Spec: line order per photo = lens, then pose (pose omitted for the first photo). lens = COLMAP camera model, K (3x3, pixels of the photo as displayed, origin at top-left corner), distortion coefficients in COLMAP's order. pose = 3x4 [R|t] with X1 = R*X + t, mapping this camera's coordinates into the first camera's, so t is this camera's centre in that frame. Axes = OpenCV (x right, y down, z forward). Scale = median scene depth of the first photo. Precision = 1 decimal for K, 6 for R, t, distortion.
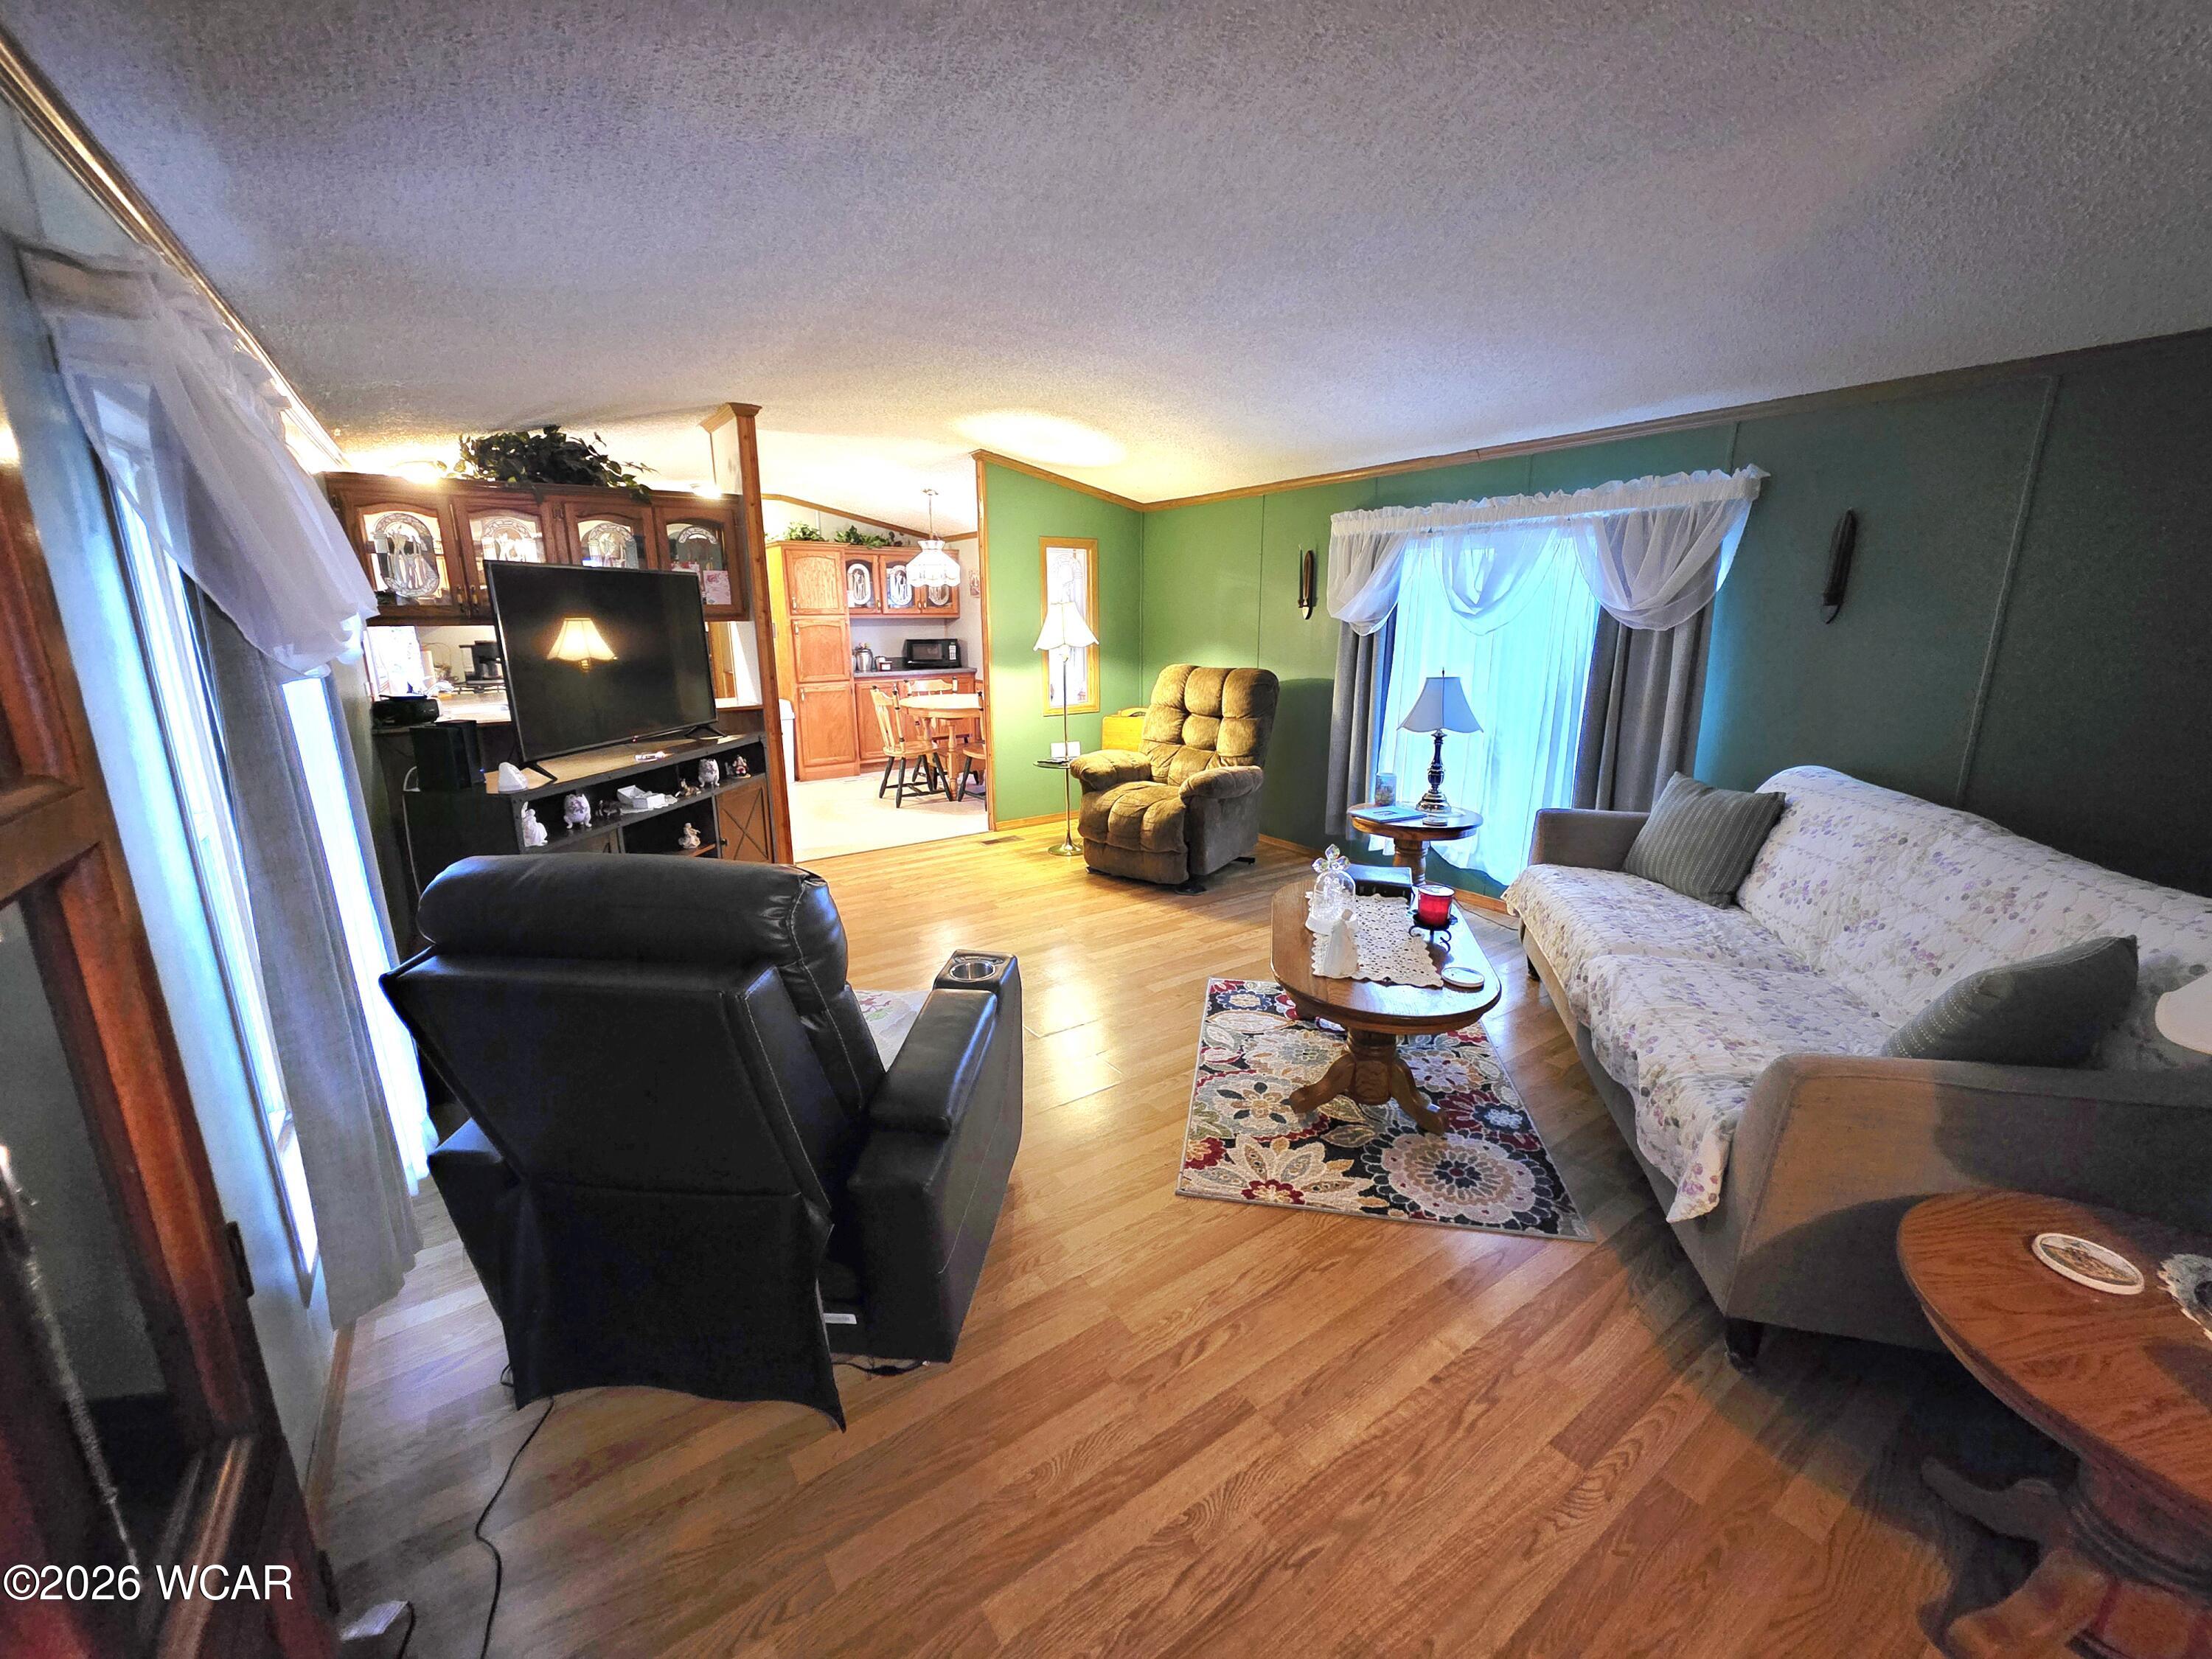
lens RADIAL K [[885.9, 0, 1107.7], [0, 885.9, 820.3], [0, 0, 1]] dist [0.002566, -0.000280]
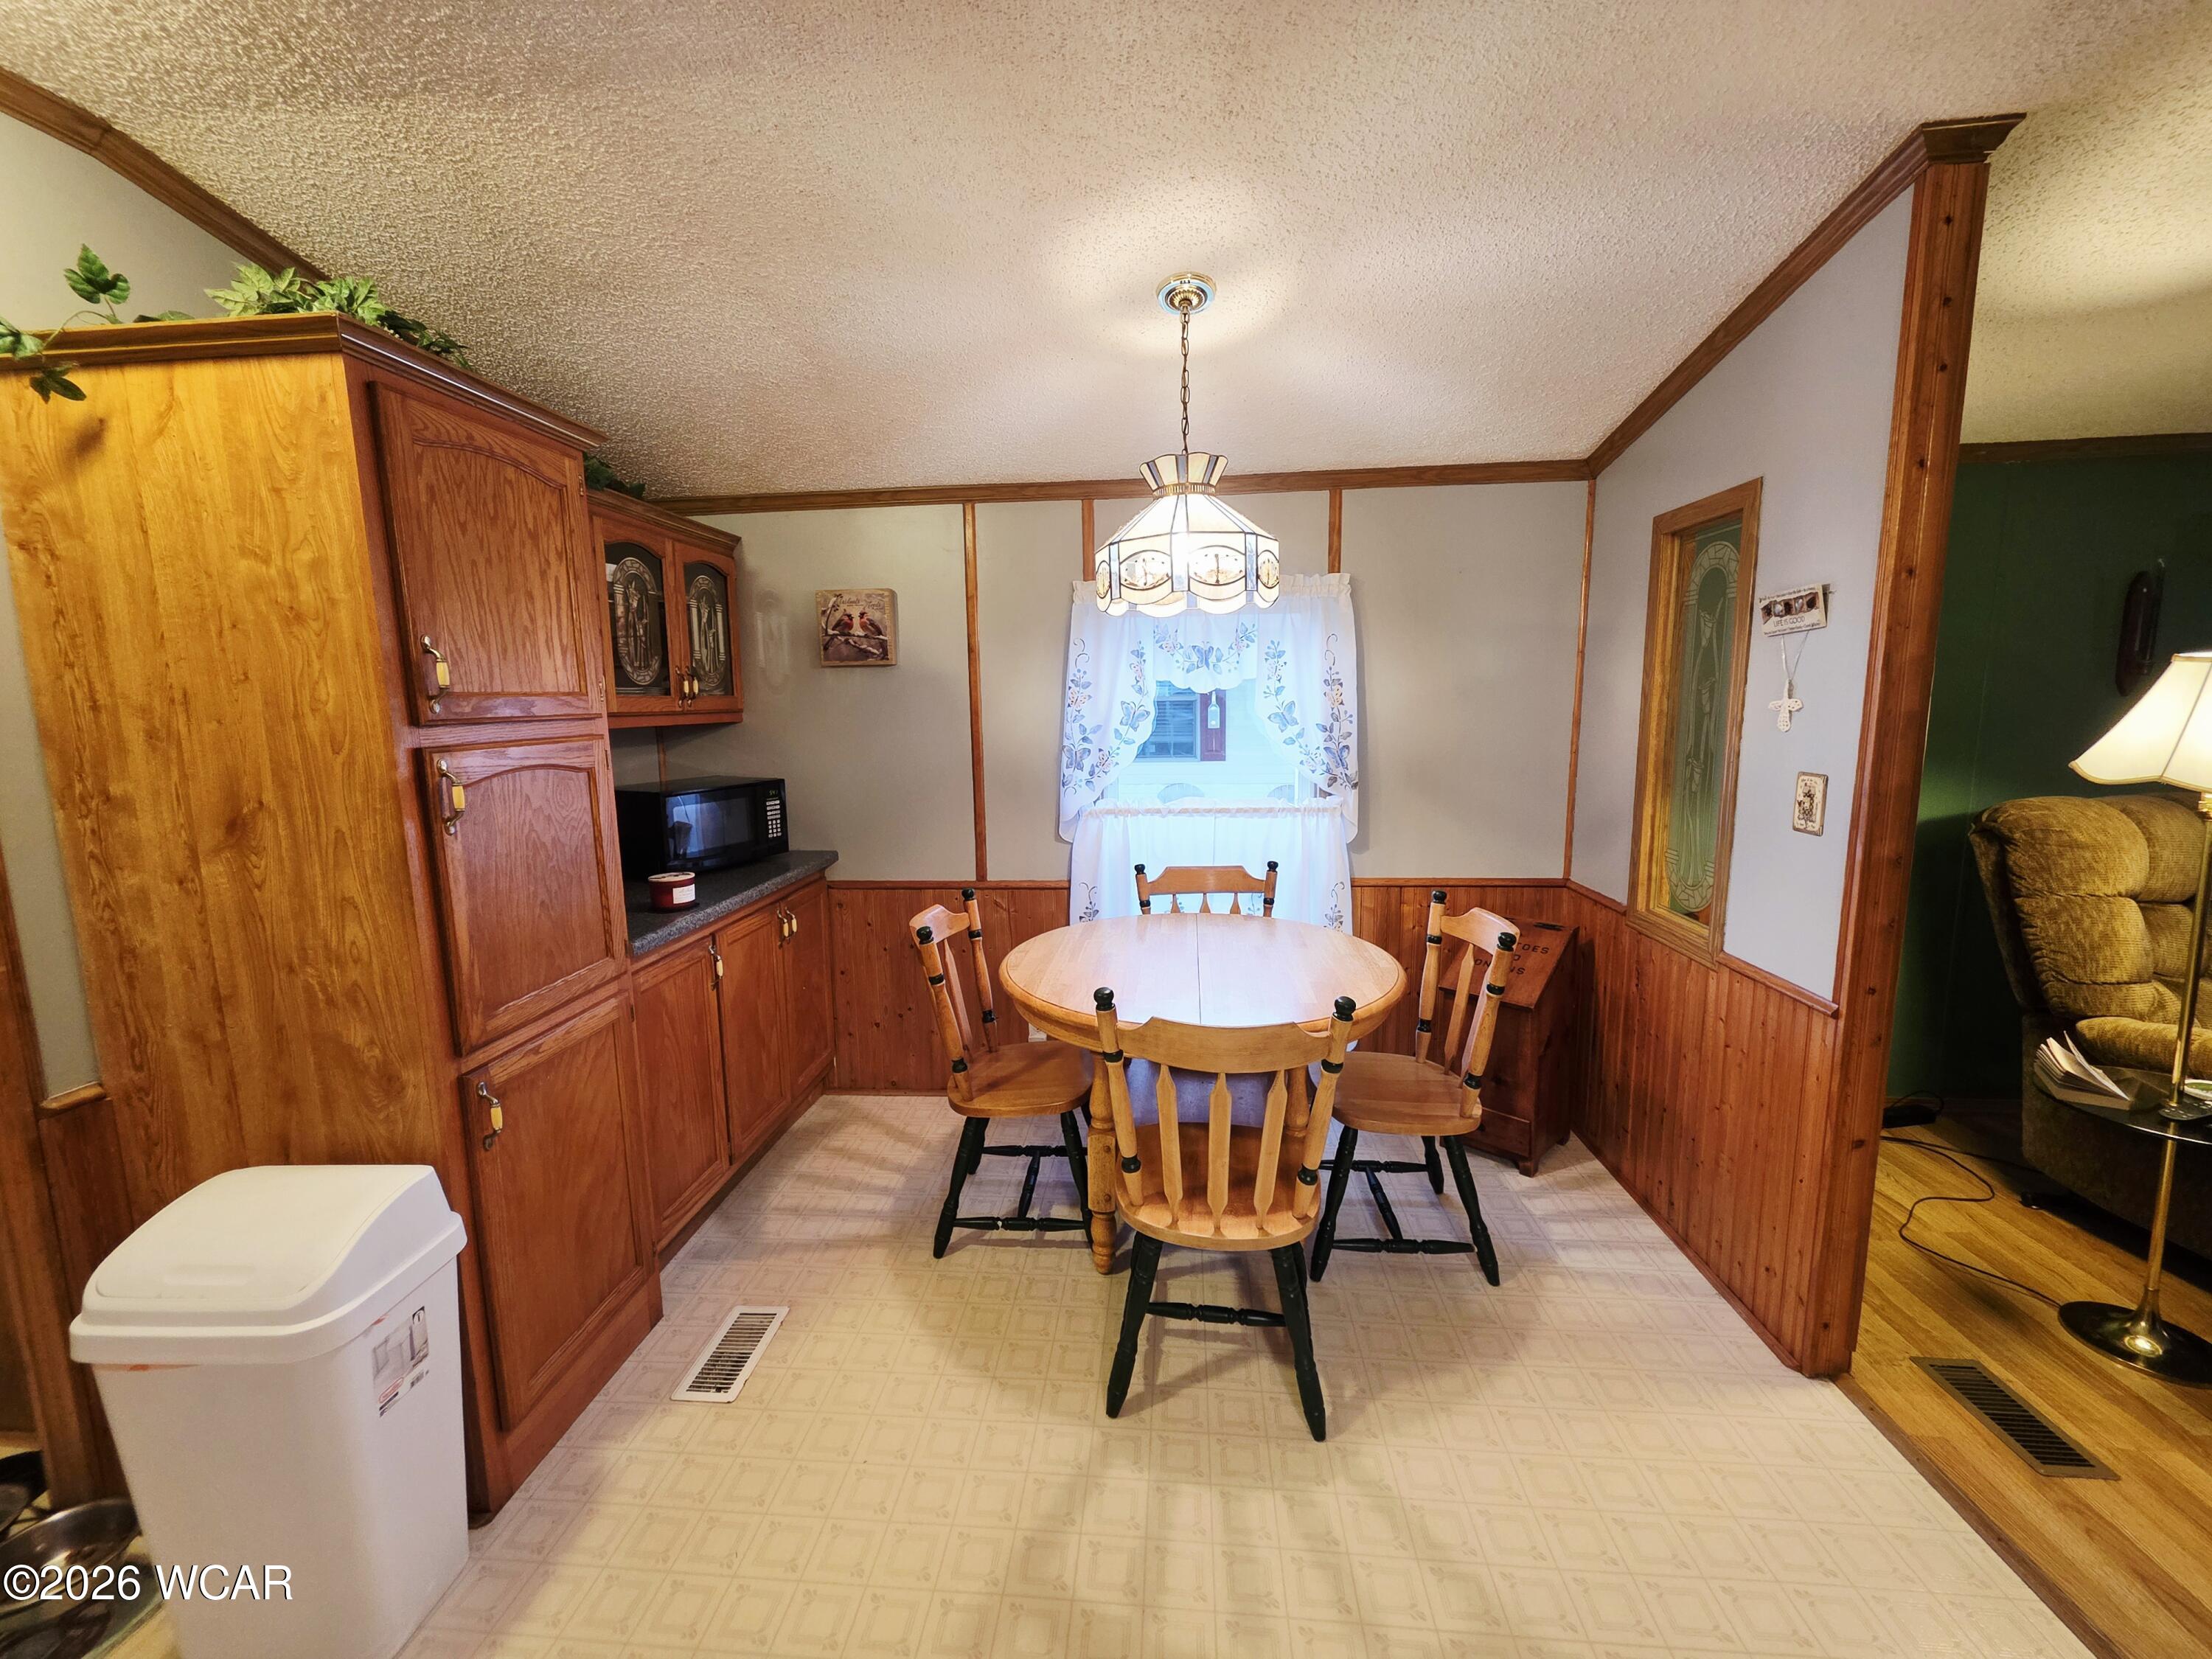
lens RADIAL K [[885.9, 0, 1104.1], [0, 885.9, 822.0], [0, 0, 1]] dist [0.002566, -0.000280]
pose [[0.645040, -0.110473, 0.756121, -0.701030], [0.189670, 0.981676, -0.018378, -0.306175], [-0.740235, 0.155268, 0.654174, 1.309025]]
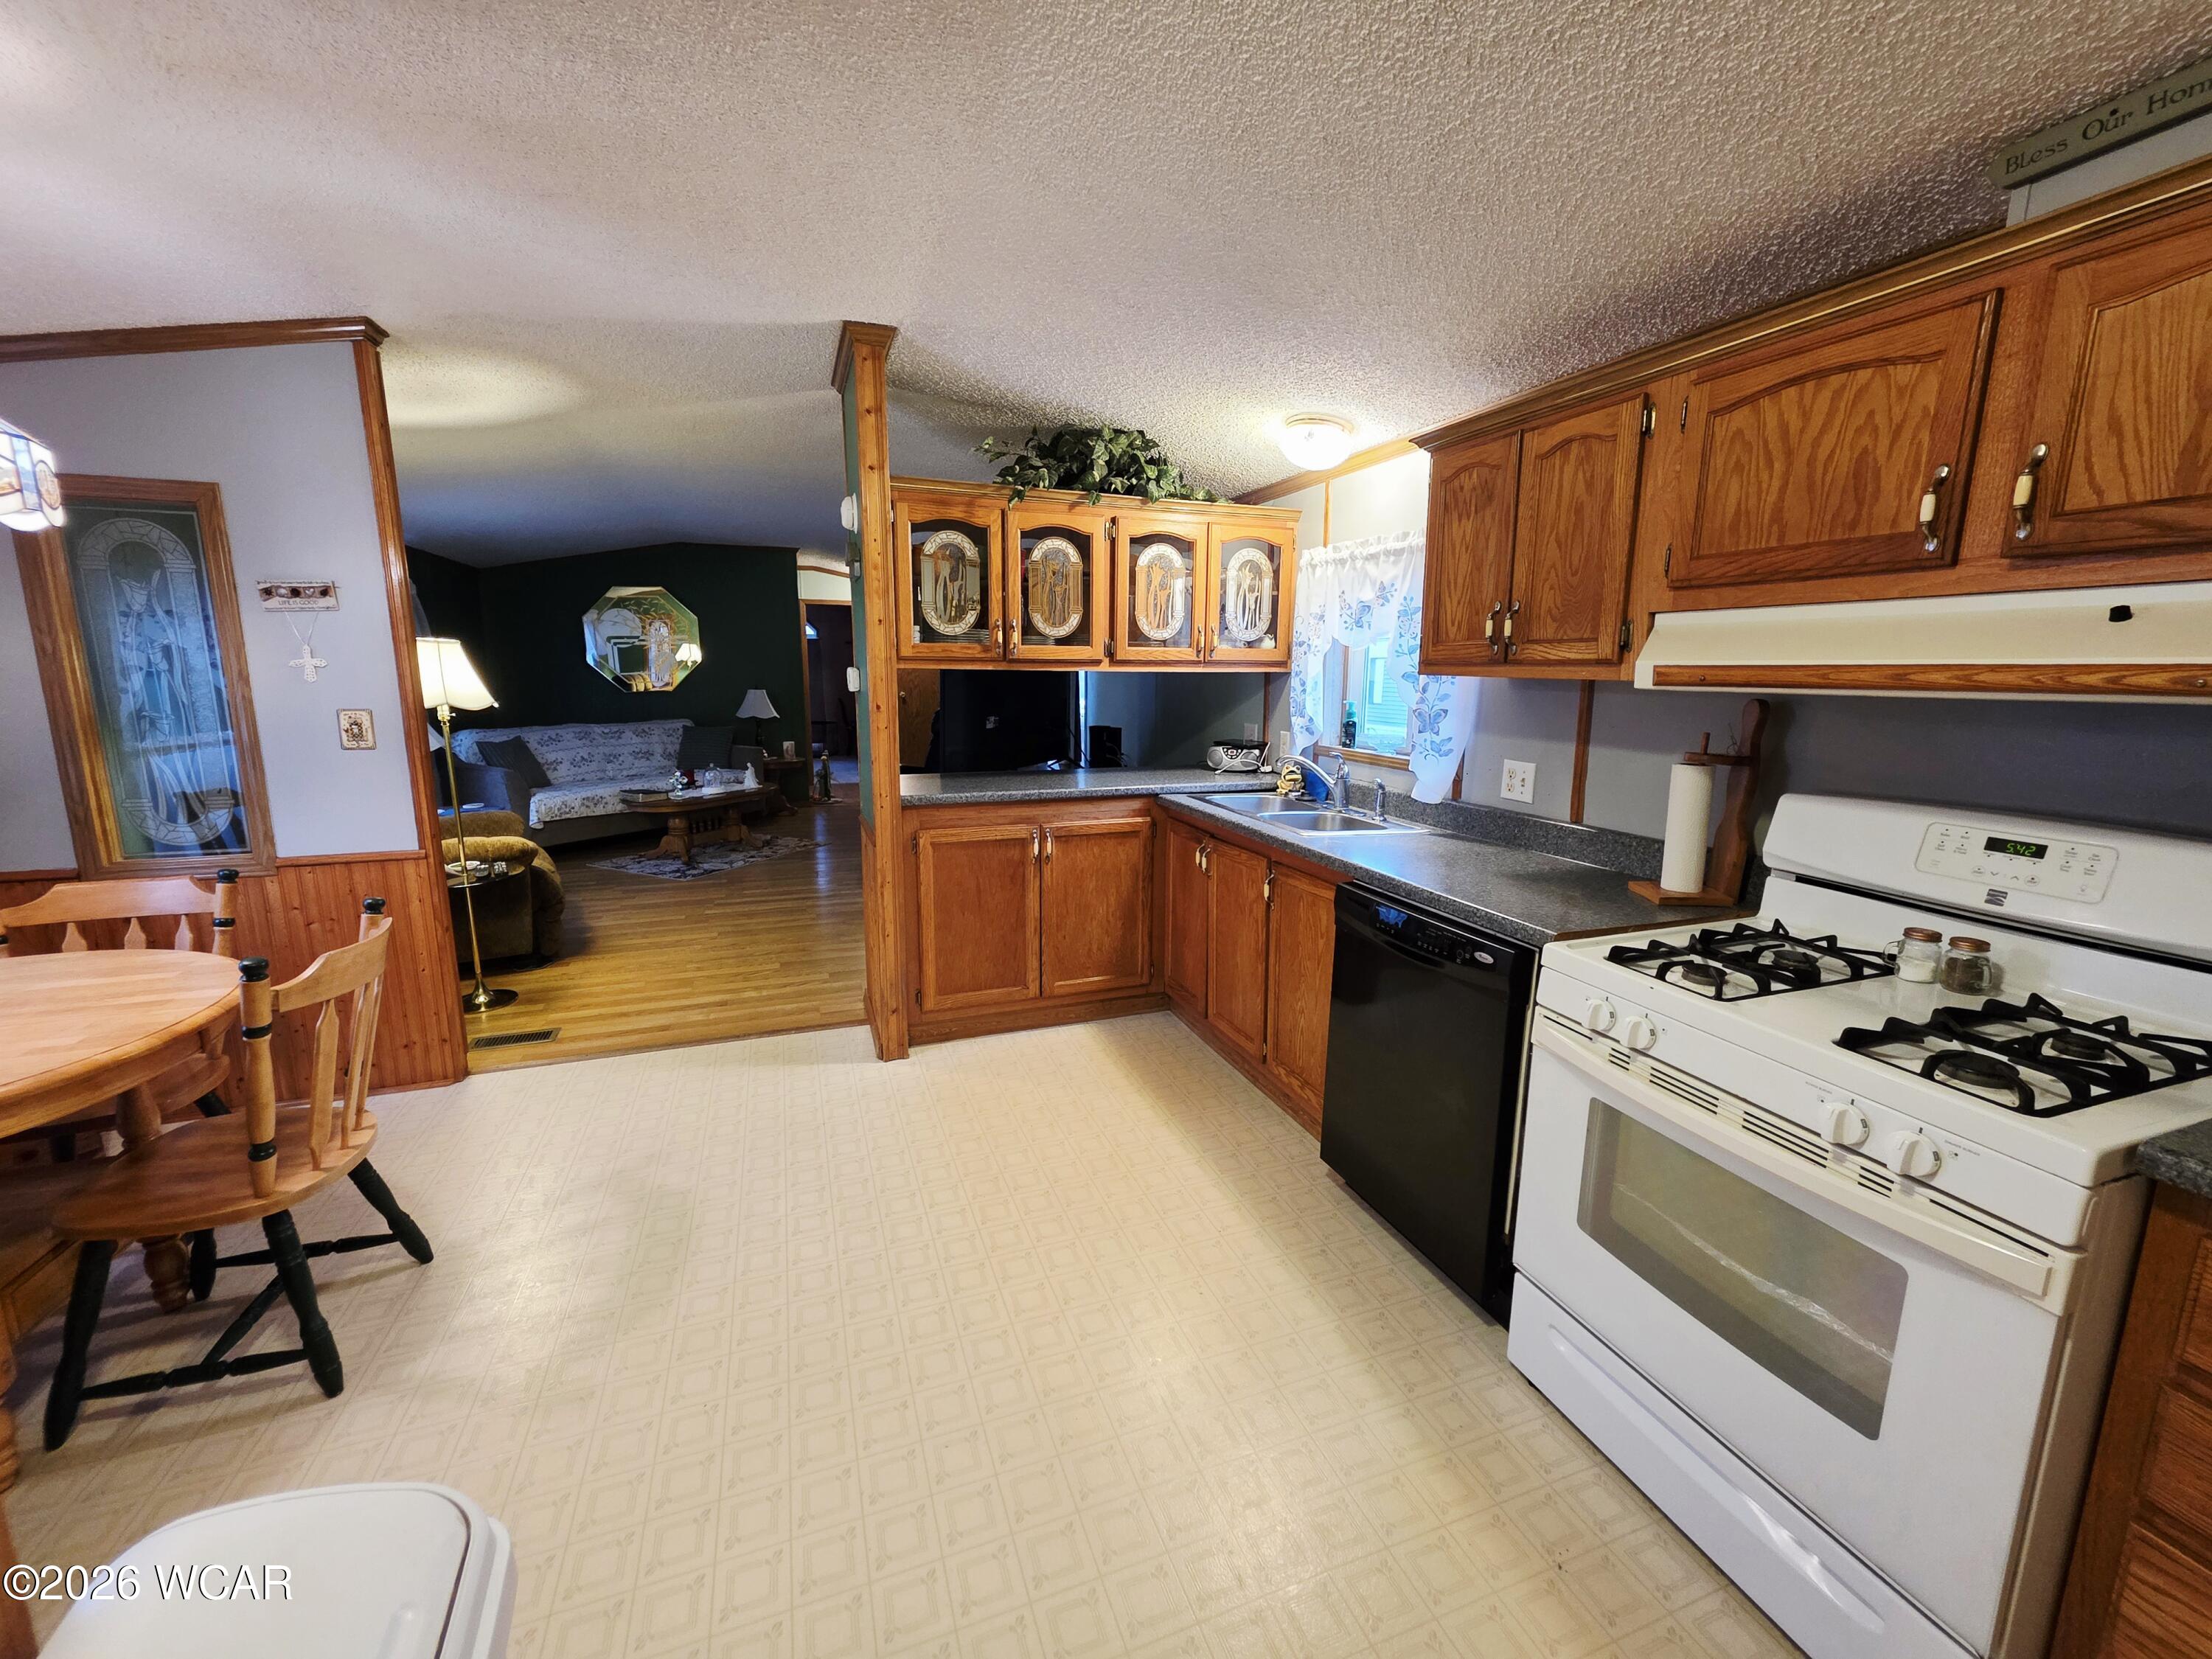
lens RADIAL K [[885.9, 0, 1105.0], [0, 885.9, 822.1], [0, 0, 1]] dist [0.002566, -0.000280]
pose [[-0.966057, -0.047691, 0.253887, -0.840853], [0.057781, 0.918019, 0.392303, -0.415920], [-0.251782, 0.393657, -0.884104, 1.788978]]
